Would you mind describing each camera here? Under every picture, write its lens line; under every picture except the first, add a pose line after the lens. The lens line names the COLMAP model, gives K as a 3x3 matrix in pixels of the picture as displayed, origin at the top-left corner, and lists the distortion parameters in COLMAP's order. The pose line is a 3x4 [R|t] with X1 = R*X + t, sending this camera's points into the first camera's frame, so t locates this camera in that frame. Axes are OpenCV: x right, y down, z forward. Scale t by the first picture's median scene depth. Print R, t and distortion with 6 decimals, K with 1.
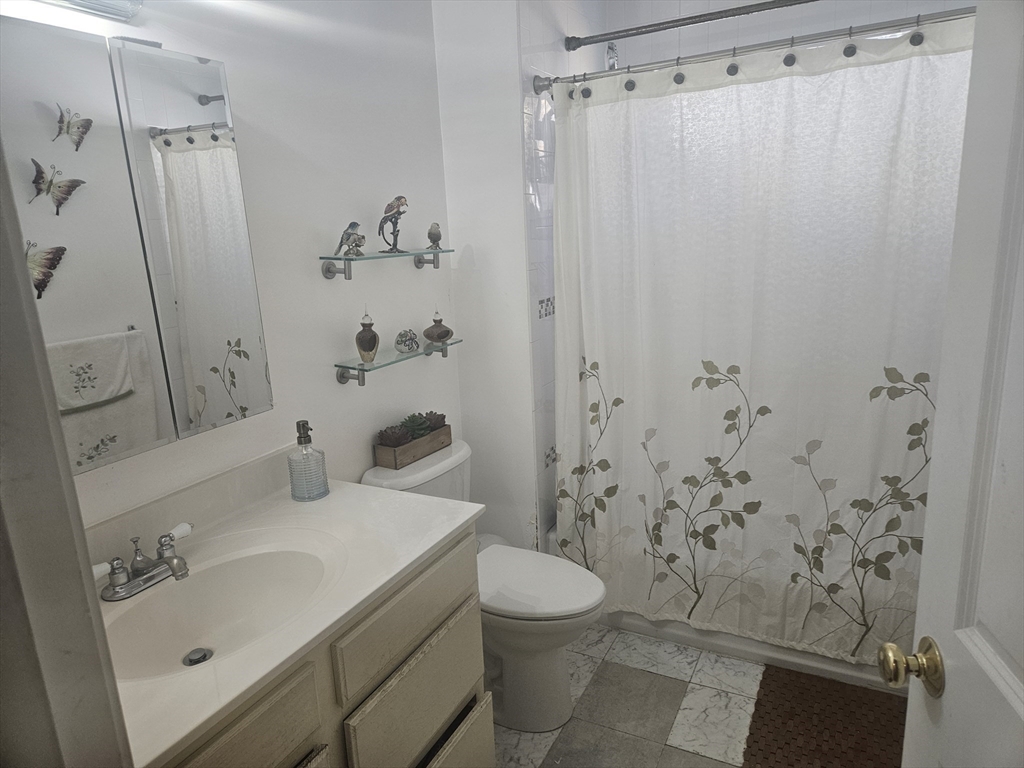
lens RADIAL K [[687.3, 0, 512.4], [0, 687.3, 388.2], [0, 0, 1]] dist [0.079699, -0.066630]
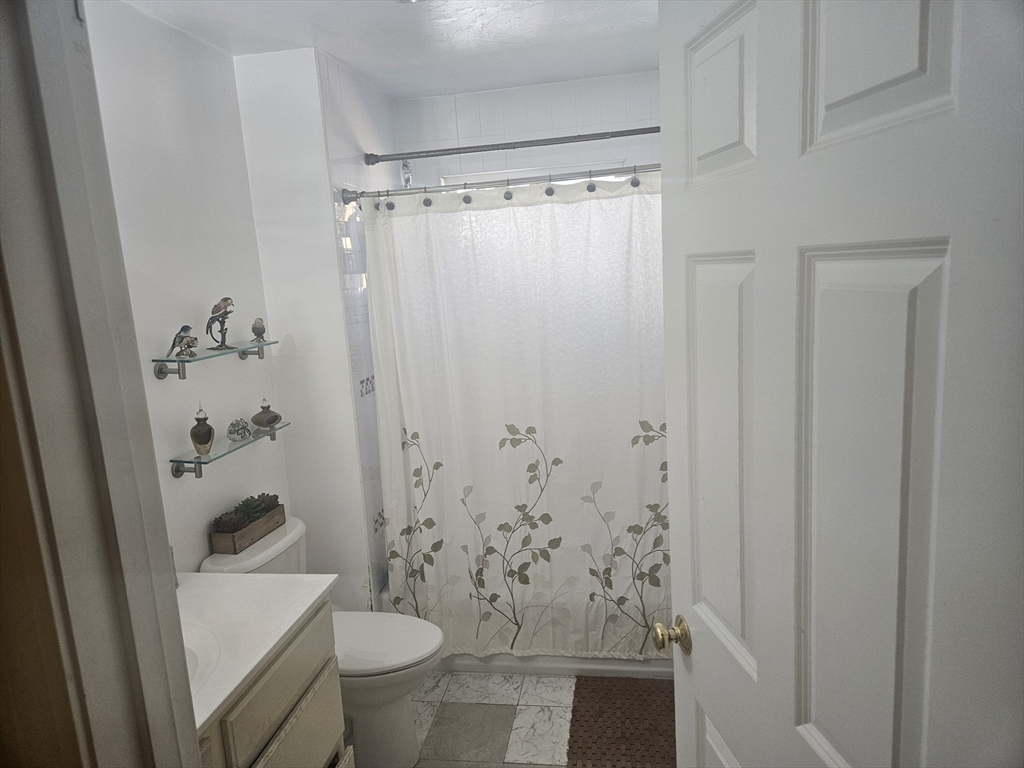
lens RADIAL K [[687.3, 0, 514.3], [0, 687.3, 382.8], [0, 0, 1]] dist [0.079699, -0.066630]
pose [[0.951280, -0.063463, 0.301725, -0.067093], [0.088448, 0.993628, -0.069865, -0.027919], [-0.295368, 0.093148, 0.950832, -0.146726]]
